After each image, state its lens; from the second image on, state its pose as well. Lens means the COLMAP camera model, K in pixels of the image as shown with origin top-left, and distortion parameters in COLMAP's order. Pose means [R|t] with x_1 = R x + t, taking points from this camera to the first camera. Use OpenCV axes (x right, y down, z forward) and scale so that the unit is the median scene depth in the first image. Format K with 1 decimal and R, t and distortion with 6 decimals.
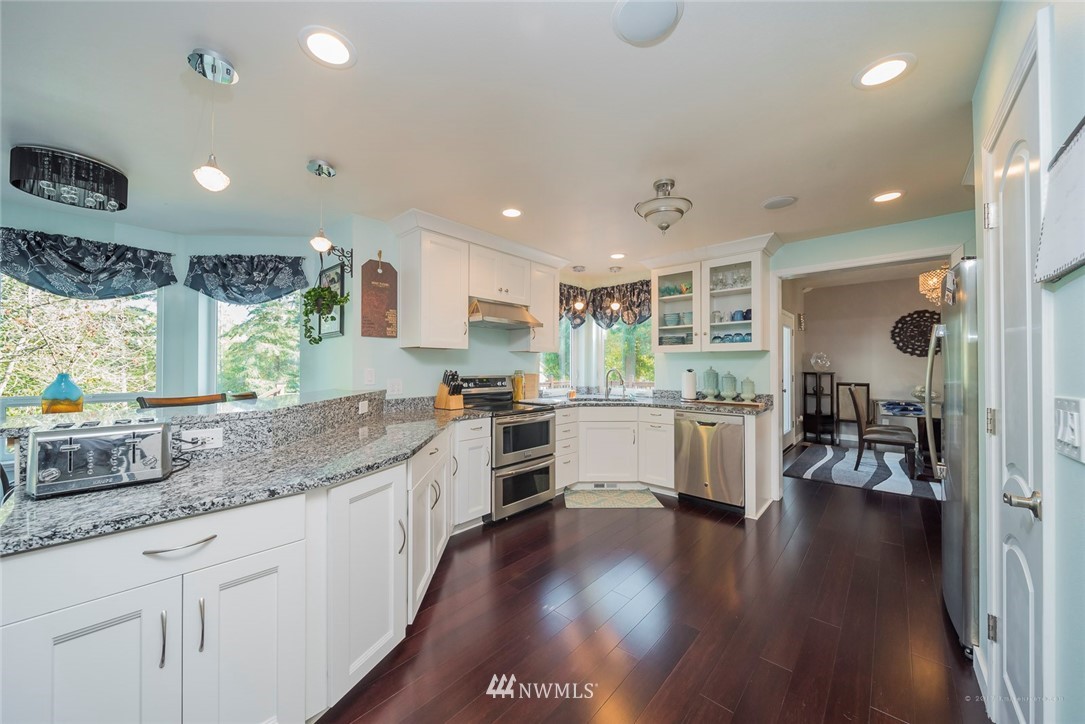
lens RADIAL K [[385.8, 0, 541.0], [0, 385.8, 364.4], [0, 0, 1]] dist [-0.000629, -0.000294]
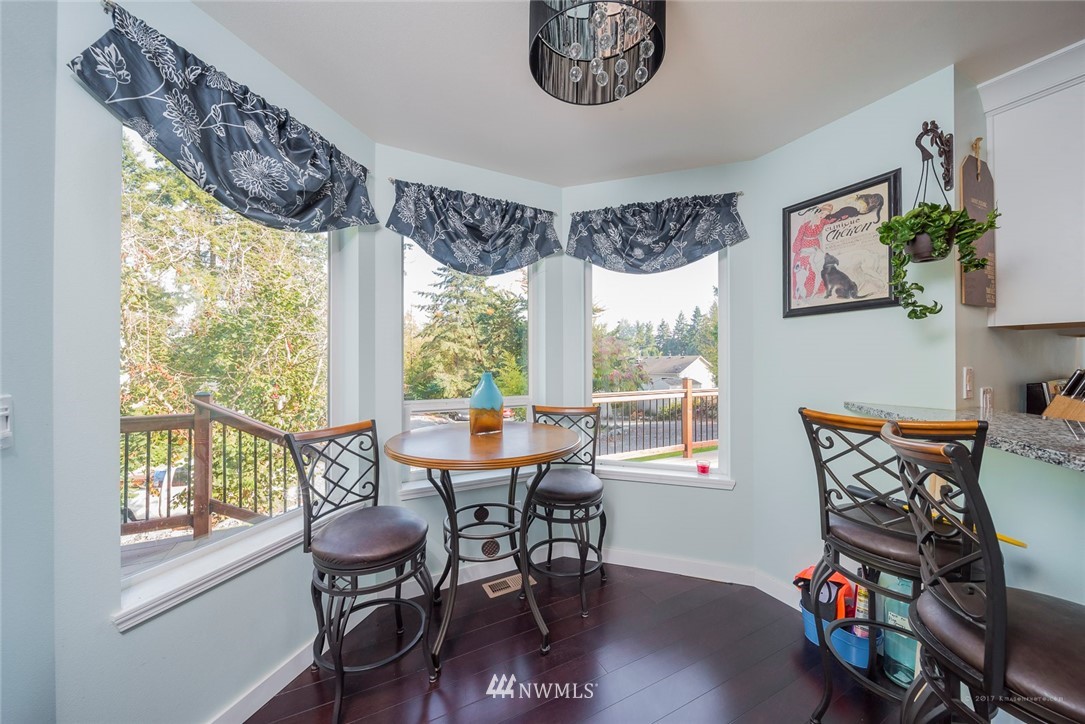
lens RADIAL K [[385.8, 0, 541.0], [0, 385.8, 364.4], [0, 0, 1]] dist [-0.000629, -0.000294]
pose [[0.938439, 0.004582, -0.345416, -0.724452], [-0.001387, 0.999954, 0.009497, 0.001036], [0.345444, -0.008433, 0.938402, 0.289611]]
